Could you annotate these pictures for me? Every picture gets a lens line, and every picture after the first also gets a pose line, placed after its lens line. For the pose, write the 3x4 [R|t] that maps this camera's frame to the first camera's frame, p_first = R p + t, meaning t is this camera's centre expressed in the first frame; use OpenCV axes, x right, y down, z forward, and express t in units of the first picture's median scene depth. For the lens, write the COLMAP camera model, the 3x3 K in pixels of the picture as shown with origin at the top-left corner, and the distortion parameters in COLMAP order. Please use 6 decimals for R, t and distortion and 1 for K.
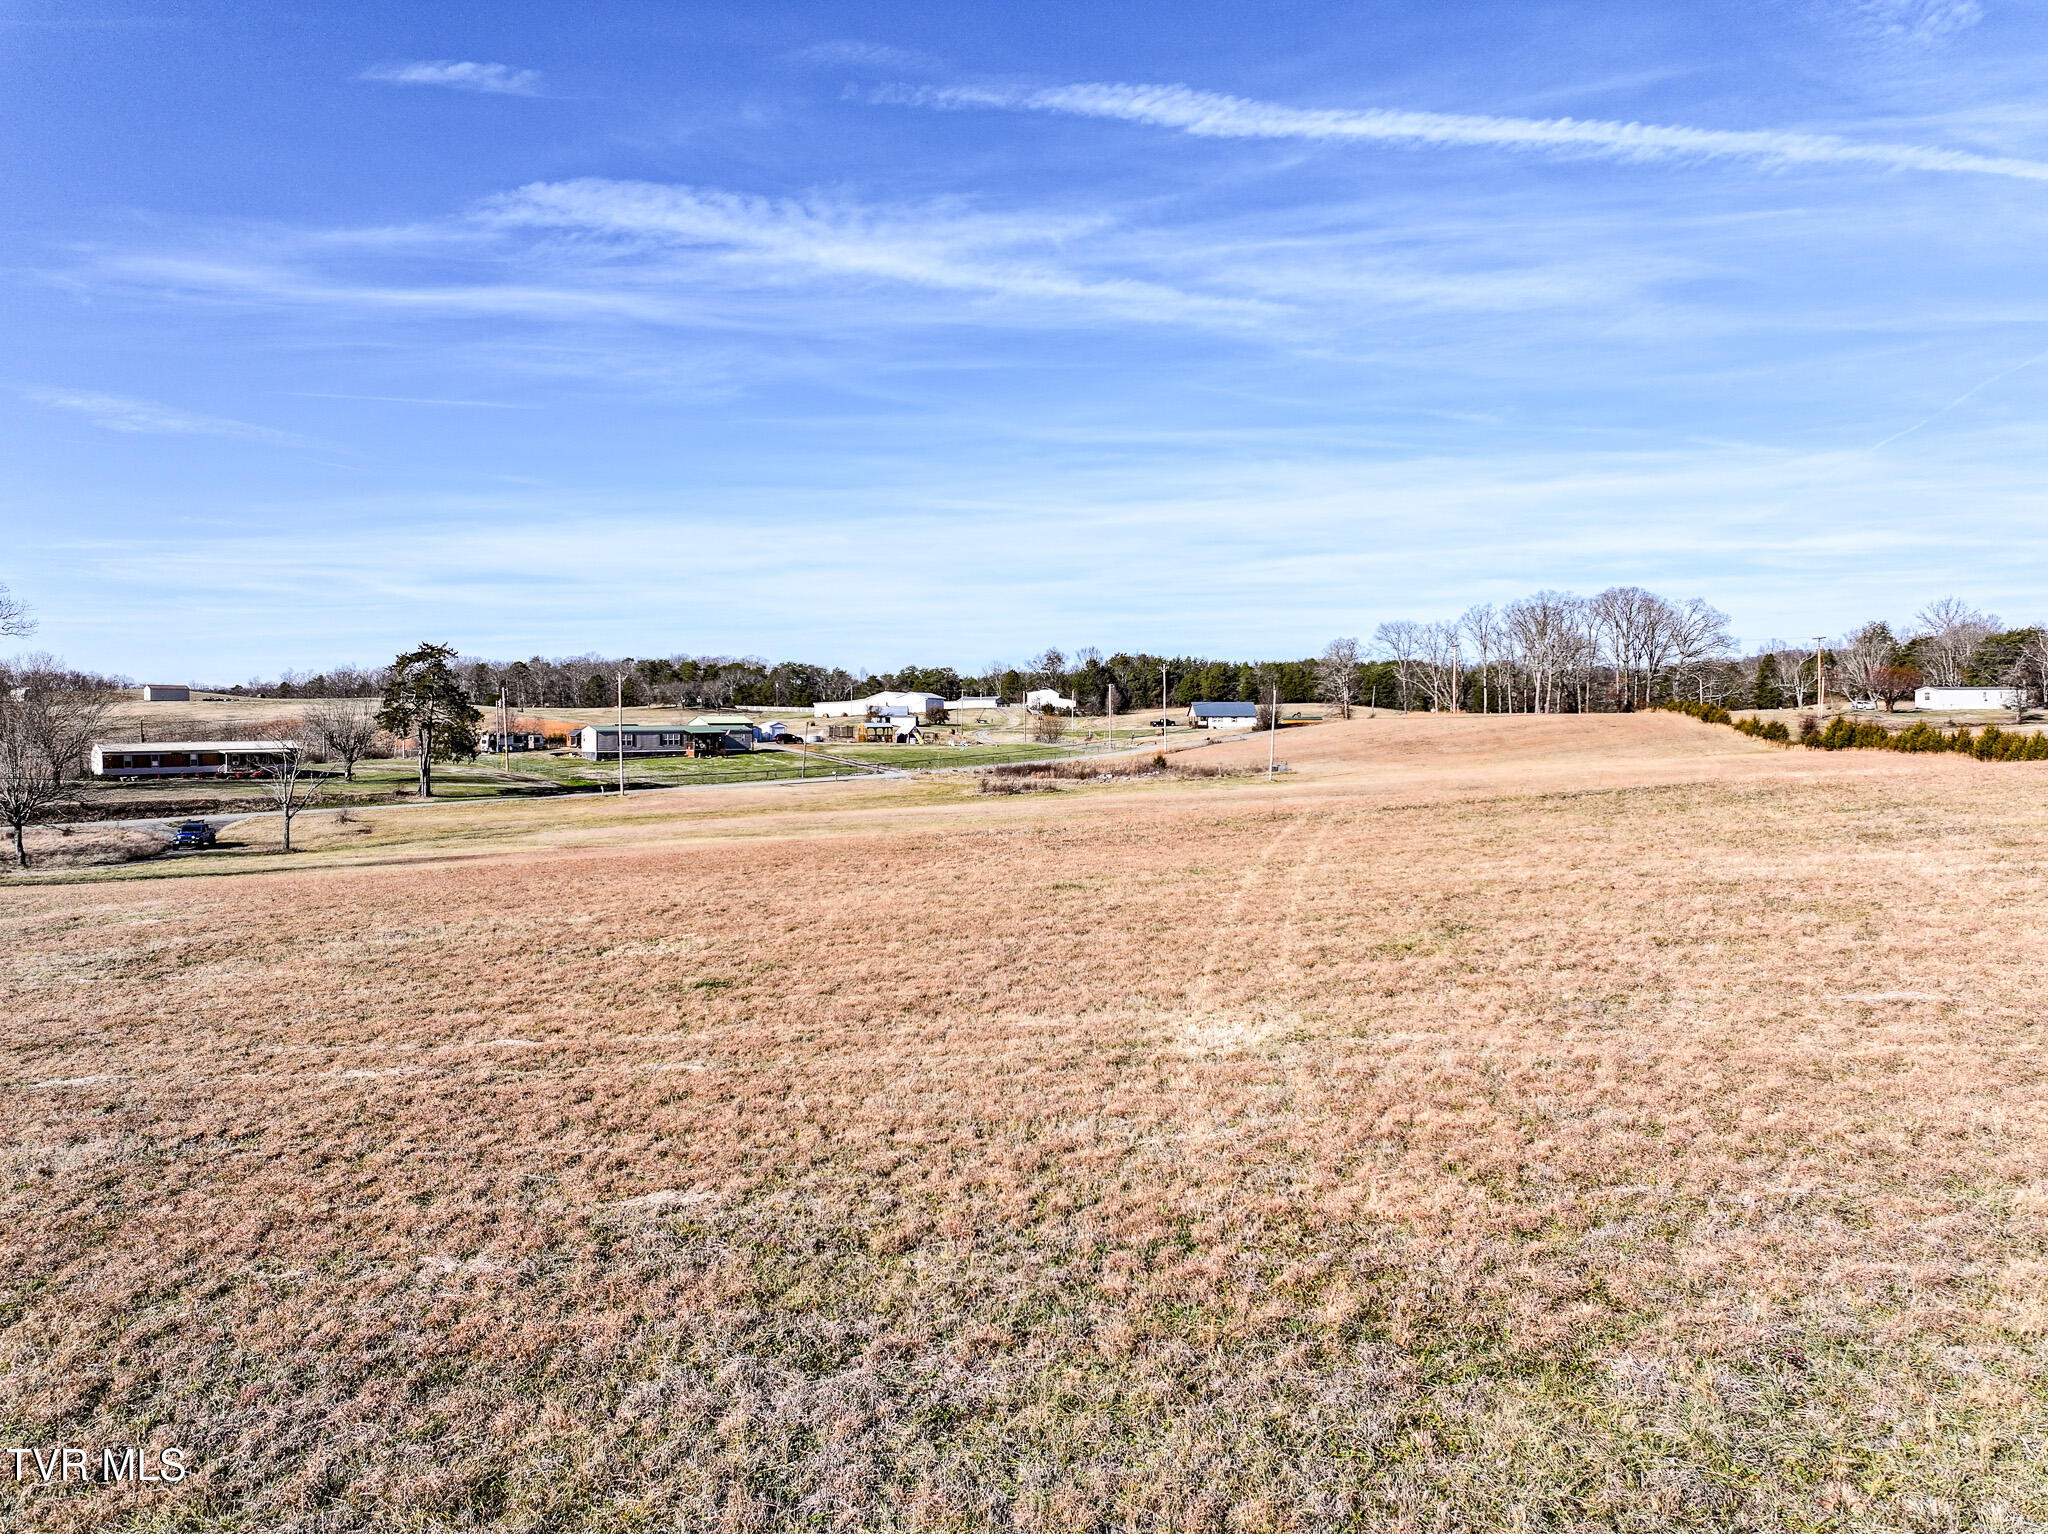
lens RADIAL K [[1430.8, 0, 1030.3], [0, 1430.8, 761.0], [0, 0, 1]] dist [-0.008704, 0.024576]
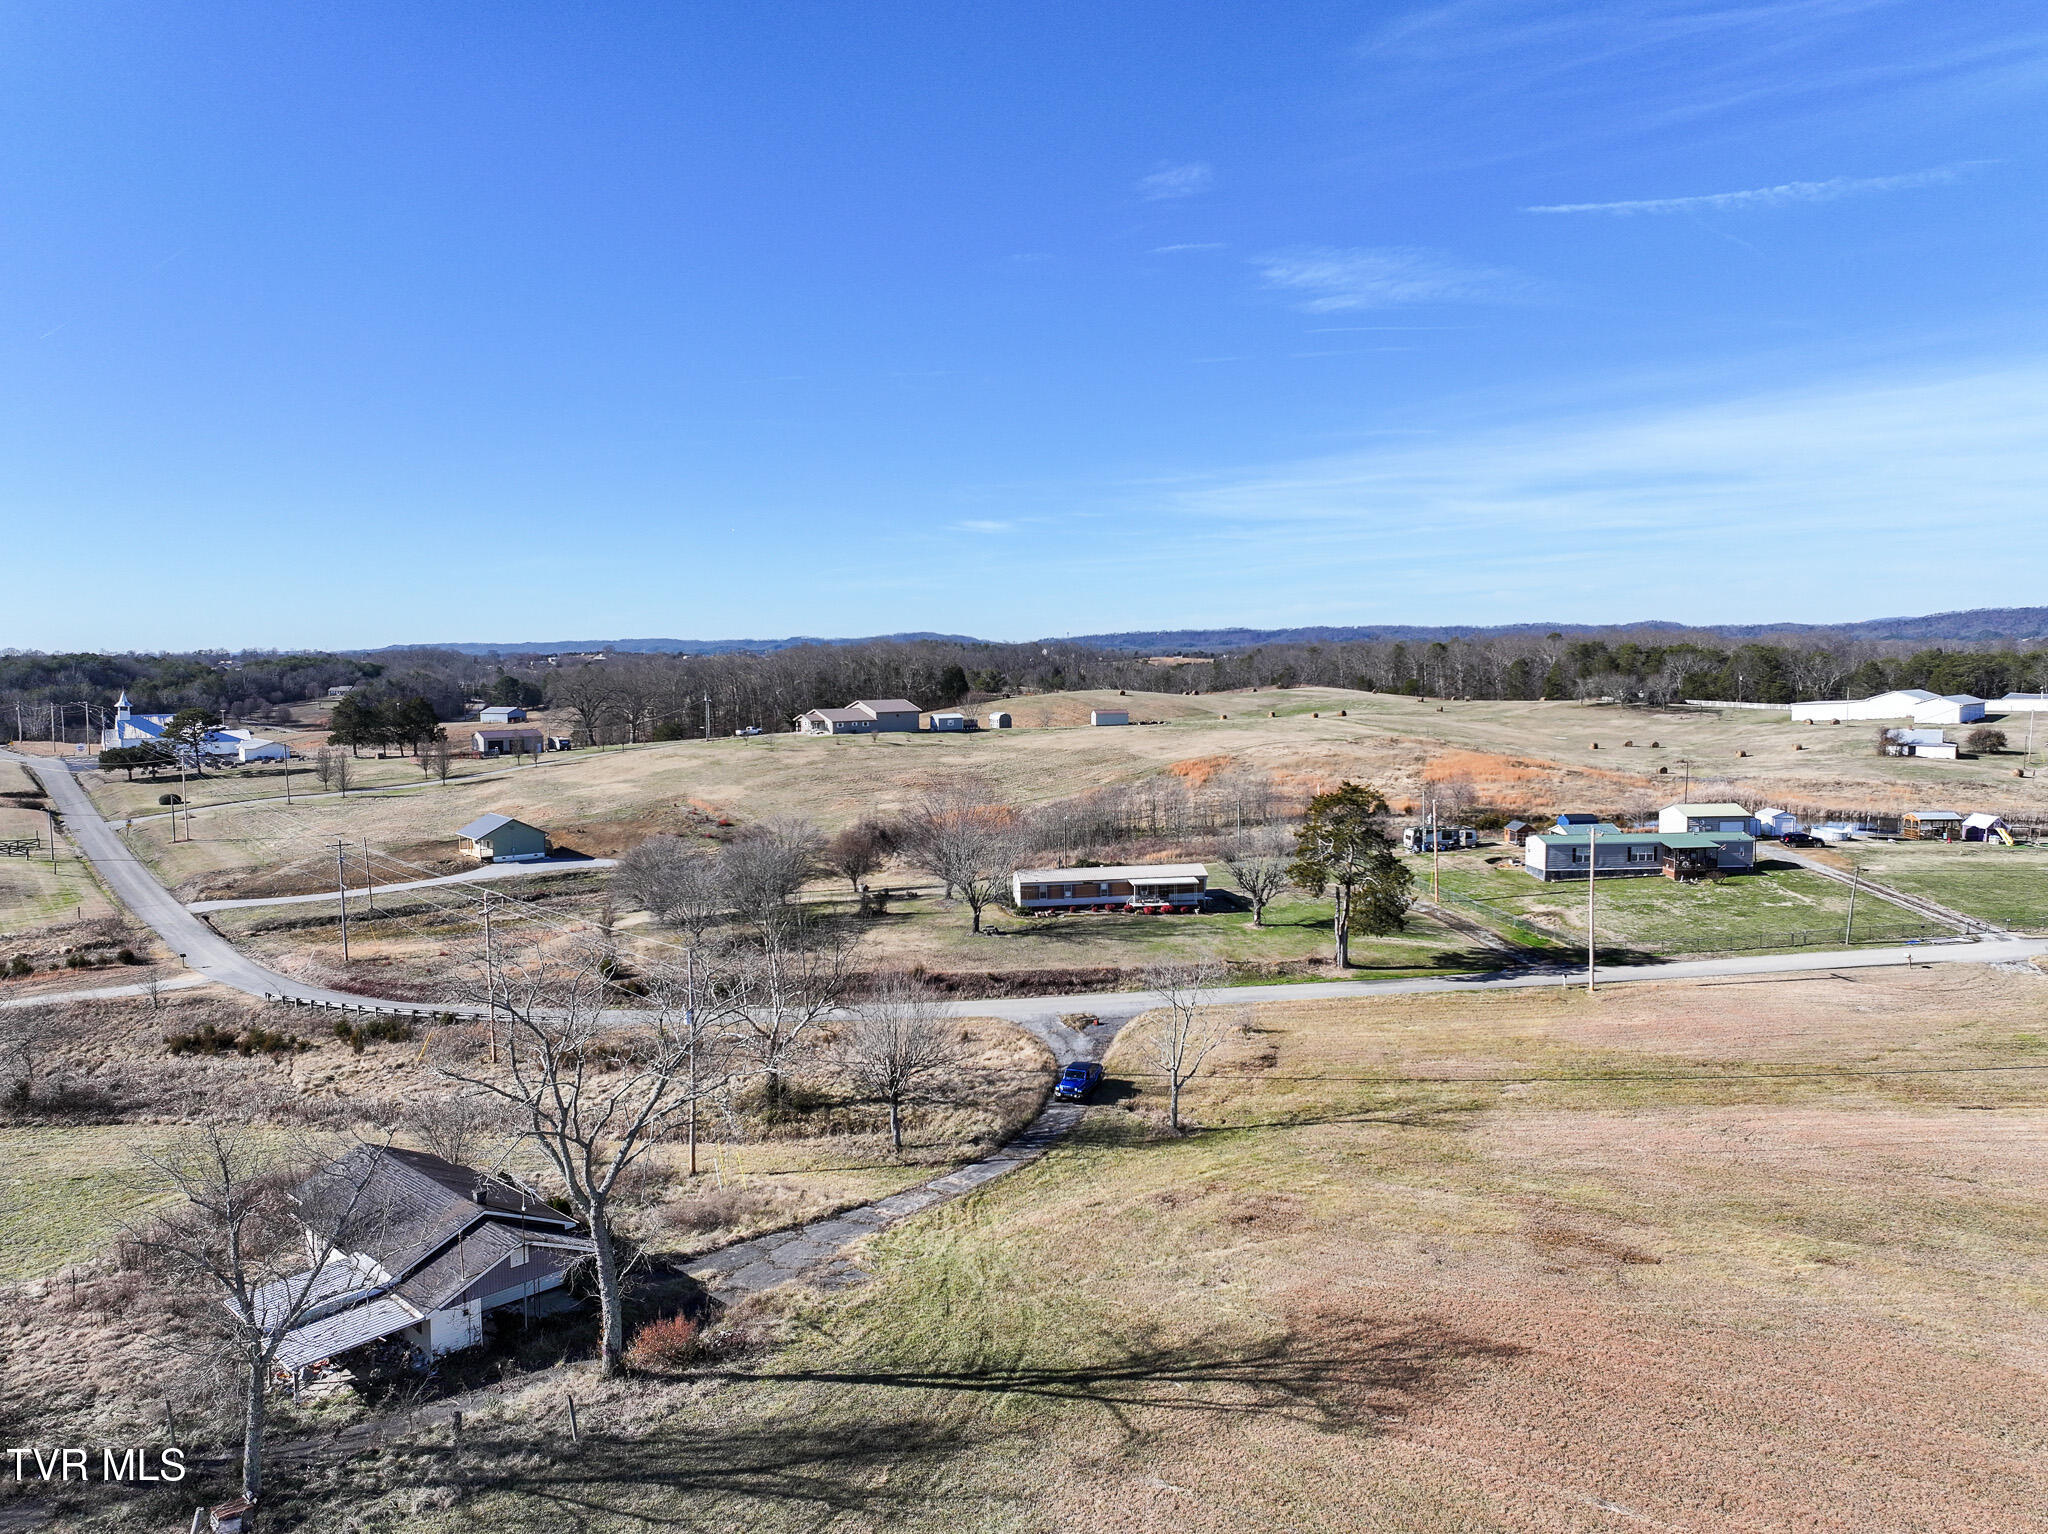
lens RADIAL K [[1430.8, 0, 1030.3], [0, 1430.8, 761.0], [0, 0, 1]] dist [-0.008704, 0.024576]
pose [[0.816666, 0.037581, -0.575885, -0.050595], [-0.010391, 0.998673, 0.050436, -0.065145], [0.577017, -0.035206, 0.815973, 0.116188]]
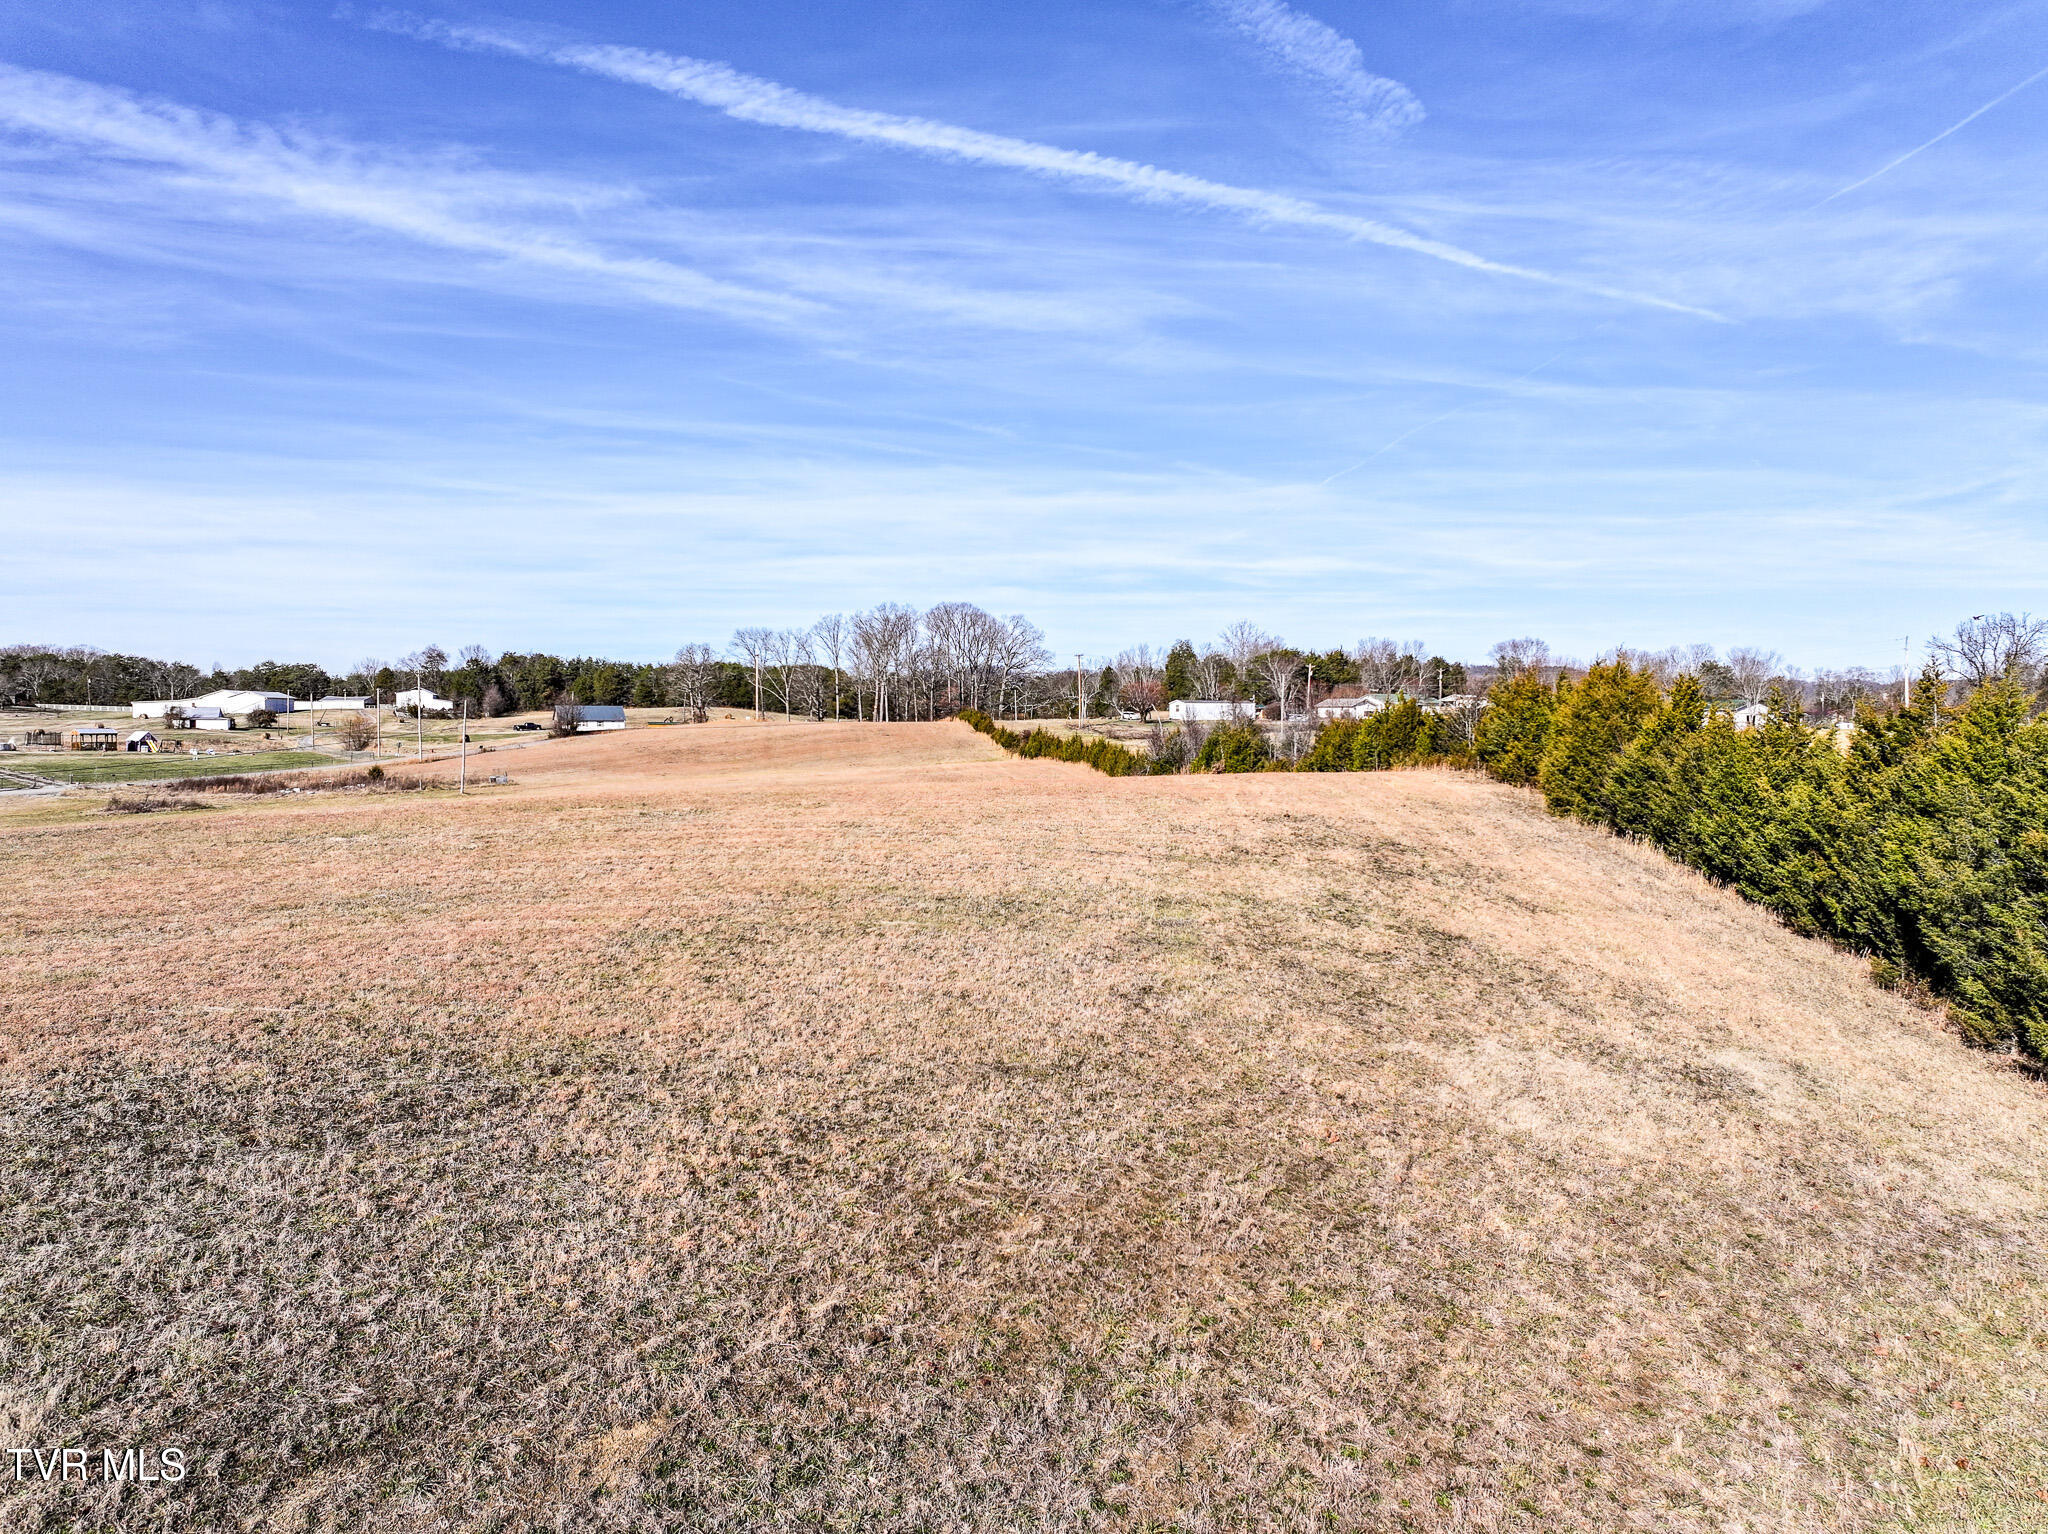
lens RADIAL K [[1435.9, 0, 1031.5], [0, 1435.9, 769.6], [0, 0, 1]] dist [-0.009115, 0.013983]
pose [[0.942299, -0.006247, 0.334714, 0.109144], [0.004122, 0.999967, 0.007058, -0.004137], [-0.334747, -0.005271, 0.942293, -0.023763]]
